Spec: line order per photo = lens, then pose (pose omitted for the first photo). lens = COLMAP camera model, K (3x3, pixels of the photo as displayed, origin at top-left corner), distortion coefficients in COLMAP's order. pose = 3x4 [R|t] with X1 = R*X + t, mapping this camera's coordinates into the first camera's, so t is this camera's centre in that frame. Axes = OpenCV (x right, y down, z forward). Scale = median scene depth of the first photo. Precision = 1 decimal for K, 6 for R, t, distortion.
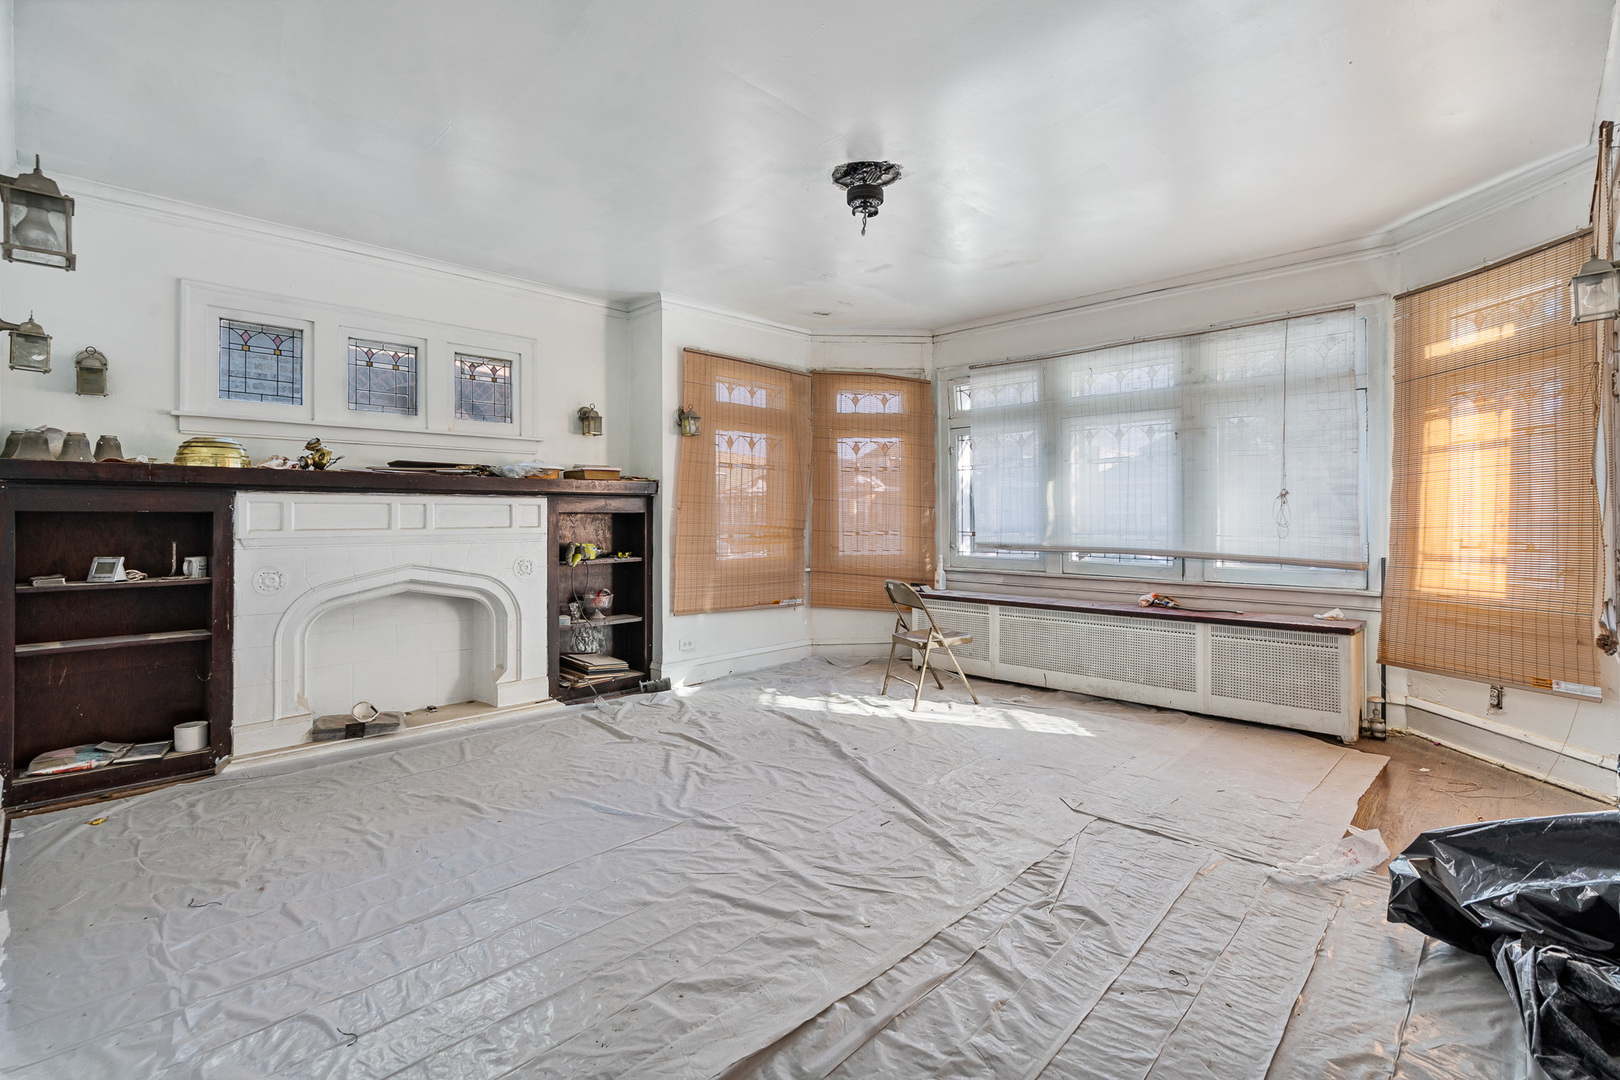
lens RADIAL K [[753.3, 0, 813.4], [0, 753.3, 513.7], [0, 0, 1]] dist [-0.004475, 0.000062]
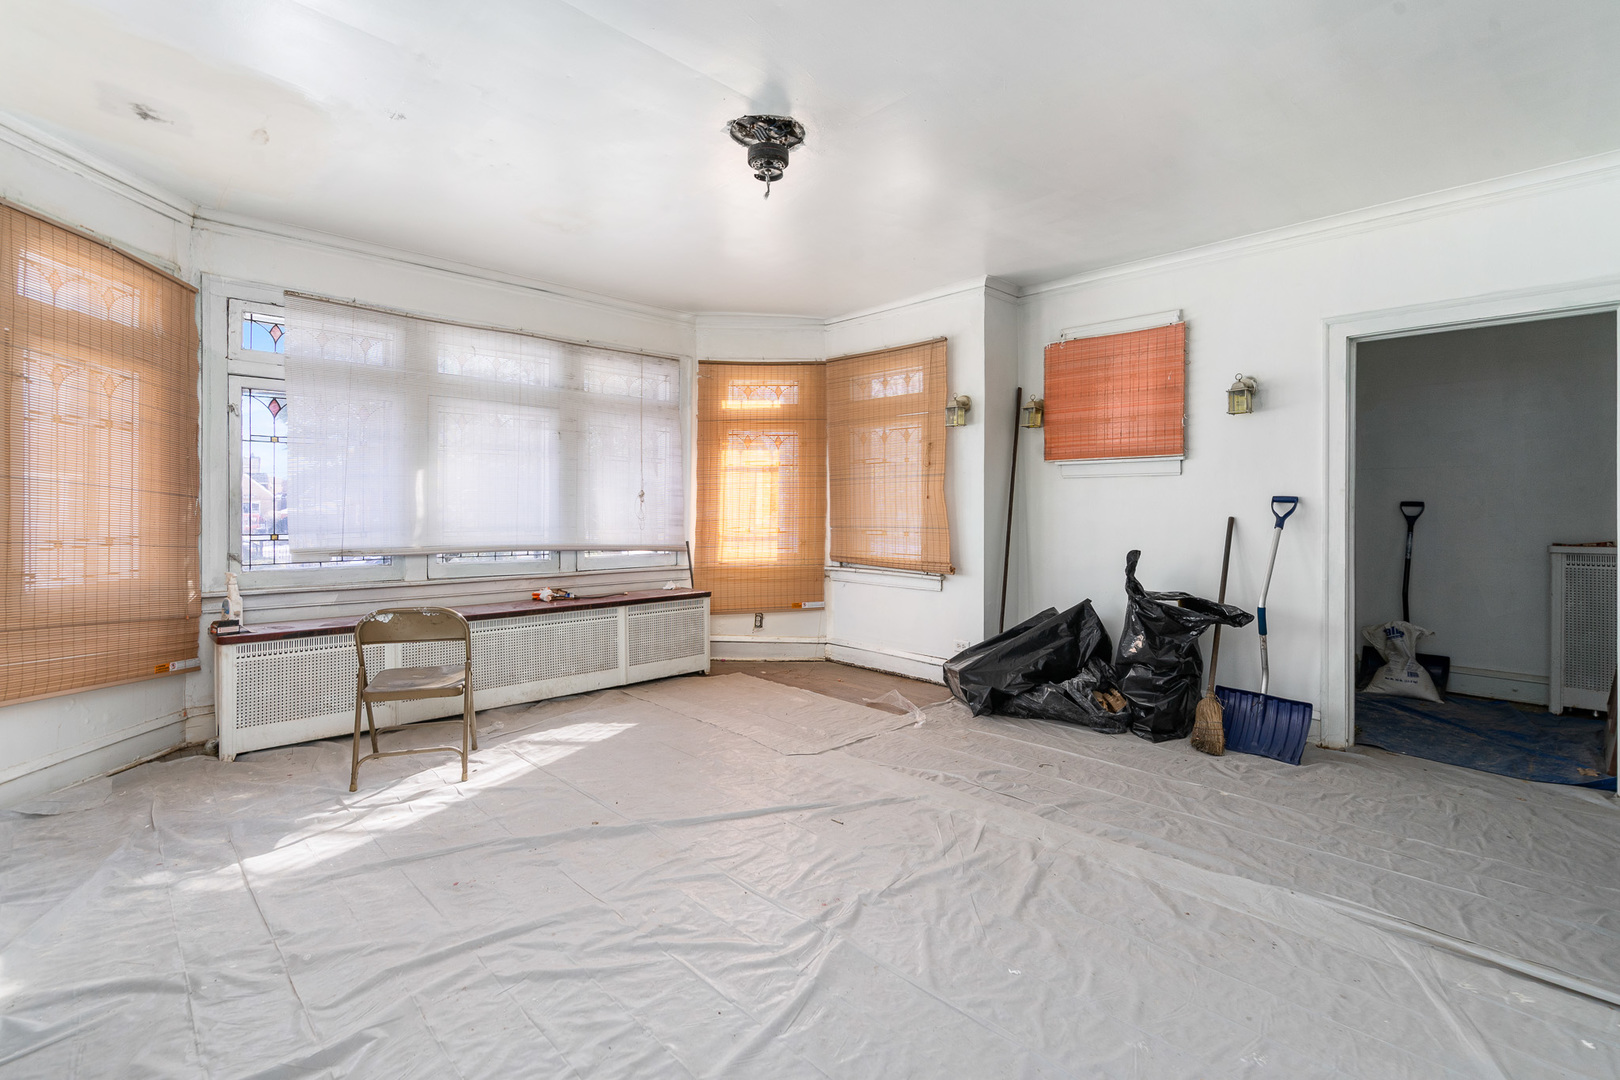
lens RADIAL K [[736.9, 0, 813.9], [0, 736.9, 514.1], [0, 0, 1]] dist [-0.002444, 0.000036]
pose [[0.036185, -0.004404, 0.999335, -0.665406], [-0.006621, 0.999967, 0.004646, -0.001075], [-0.999323, -0.006785, 0.036155, 0.755170]]
